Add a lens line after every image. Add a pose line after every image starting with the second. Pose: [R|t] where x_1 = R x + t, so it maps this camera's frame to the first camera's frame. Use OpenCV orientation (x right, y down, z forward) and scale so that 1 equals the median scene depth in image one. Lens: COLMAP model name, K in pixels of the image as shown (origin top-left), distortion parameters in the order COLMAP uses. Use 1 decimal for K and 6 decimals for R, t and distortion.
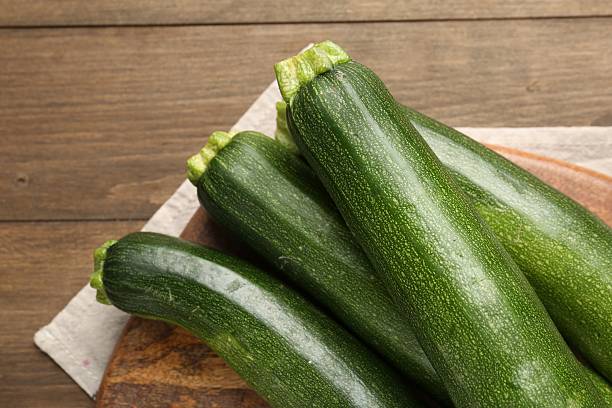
lens RADIAL K [[1121.0, 0, 306.0], [0, 1121.0, 204.0], [0, 0, 1]] dist [0.022829, 0.215993]
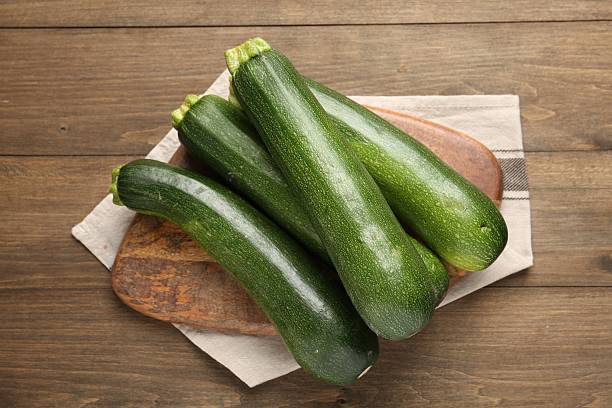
lens RADIAL K [[1121.0, 0, 306.0], [0, 1121.0, 204.0], [0, 0, 1]] dist [0.022829, 0.215993]
pose [[0.999969, 0.007064, -0.003481, 0.082208], [-0.007072, 0.999972, -0.002277, 0.083901], [0.003465, 0.002302, 0.999991, -0.526856]]
